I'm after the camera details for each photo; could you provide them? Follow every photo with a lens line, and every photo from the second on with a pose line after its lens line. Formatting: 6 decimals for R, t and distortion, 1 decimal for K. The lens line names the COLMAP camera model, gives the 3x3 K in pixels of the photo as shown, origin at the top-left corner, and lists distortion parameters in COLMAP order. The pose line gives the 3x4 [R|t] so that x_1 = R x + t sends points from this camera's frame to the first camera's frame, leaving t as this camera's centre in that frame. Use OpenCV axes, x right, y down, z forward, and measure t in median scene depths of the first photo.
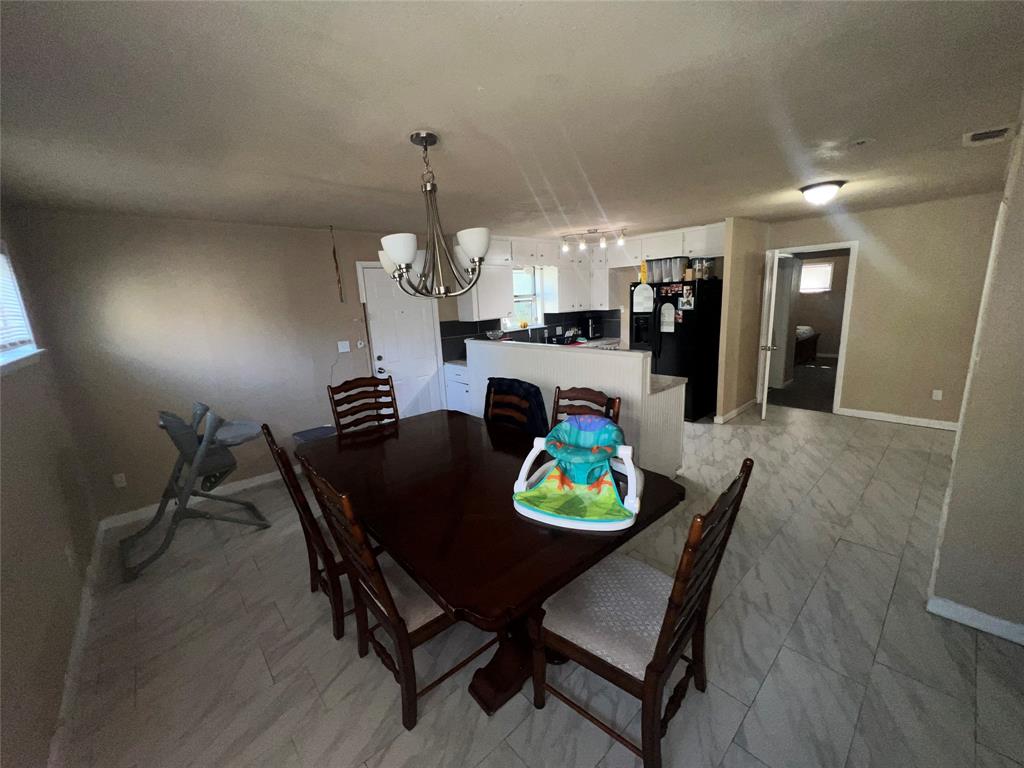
lens RADIAL K [[411.1, 0, 517.1], [0, 411.1, 383.1], [0, 0, 1]] dist [-0.001888, -0.000093]
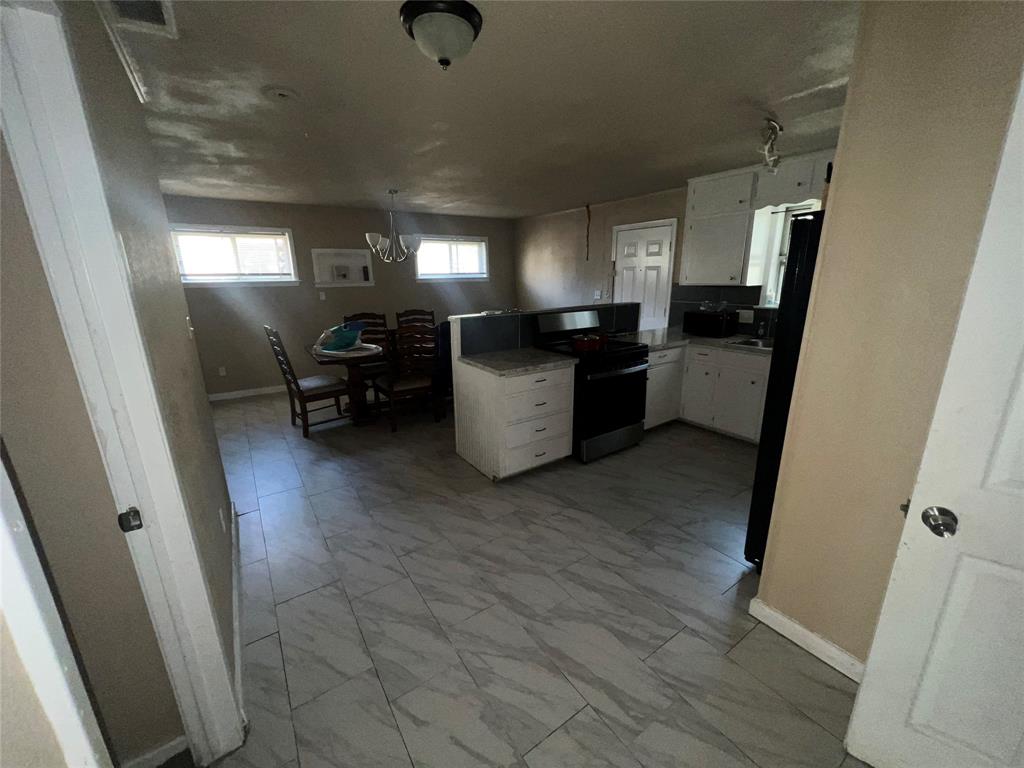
lens RADIAL K [[411.1, 0, 513.9], [0, 411.1, 383.4], [0, 0, 1]] dist [-0.001888, -0.000093]
pose [[-0.134117, 0.301982, -0.943832, 0.828559], [-0.181650, 0.928807, 0.322987, -0.177614], [0.974175, 0.214765, -0.069714, 0.780479]]
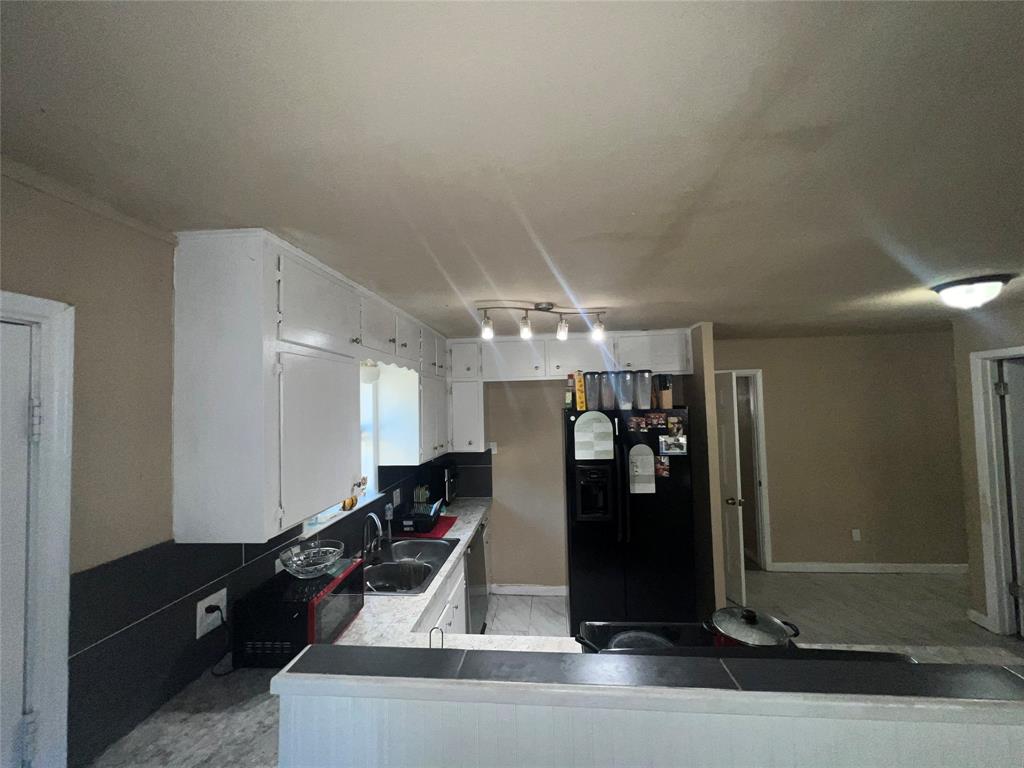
lens RADIAL K [[411.1, 0, 512.8], [0, 411.1, 387.3], [0, 0, 1]] dist [-0.001888, -0.000093]
pose [[0.716609, 0.057082, 0.695136, -0.181888], [0.130331, 0.968132, -0.213857, -0.172330], [-0.685190, 0.243849, 0.686332, 0.702445]]
